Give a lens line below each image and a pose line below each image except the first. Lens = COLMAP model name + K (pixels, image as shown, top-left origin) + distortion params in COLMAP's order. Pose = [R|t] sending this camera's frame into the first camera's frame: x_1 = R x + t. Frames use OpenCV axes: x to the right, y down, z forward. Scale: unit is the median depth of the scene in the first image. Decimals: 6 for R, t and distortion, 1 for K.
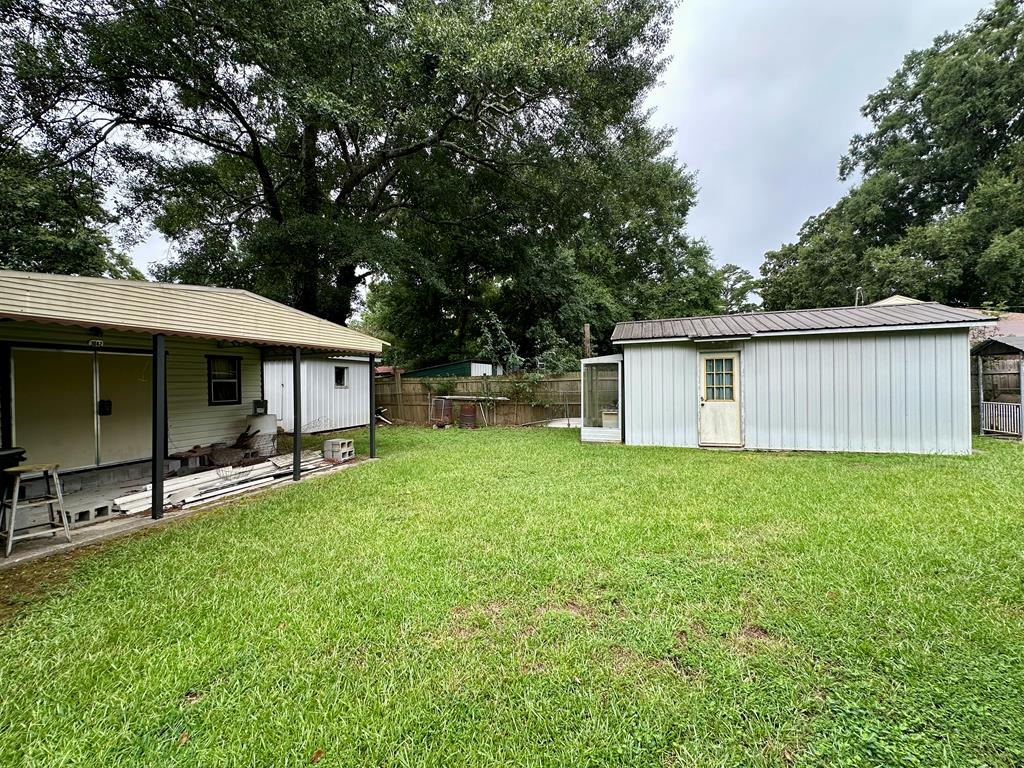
lens RADIAL K [[407.2, 0, 519.5], [0, 407.2, 379.2], [0, 0, 1]] dist [-0.001184, 0.000032]
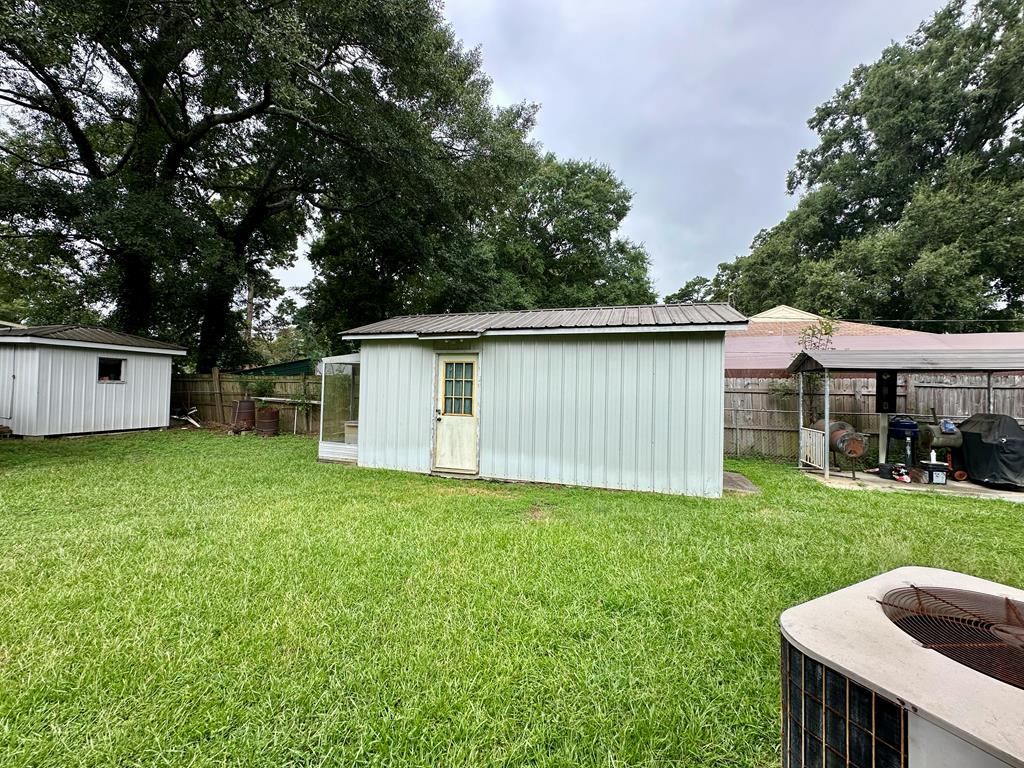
lens RADIAL K [[407.2, 0, 505.9], [0, 407.2, 381.2], [0, 0, 1]] dist [-0.001184, 0.000032]
pose [[0.998970, 0.036393, 0.027098, 0.299204], [-0.036236, 0.999324, -0.006256, -0.006222], [-0.027308, 0.005268, 0.999613, 0.107747]]
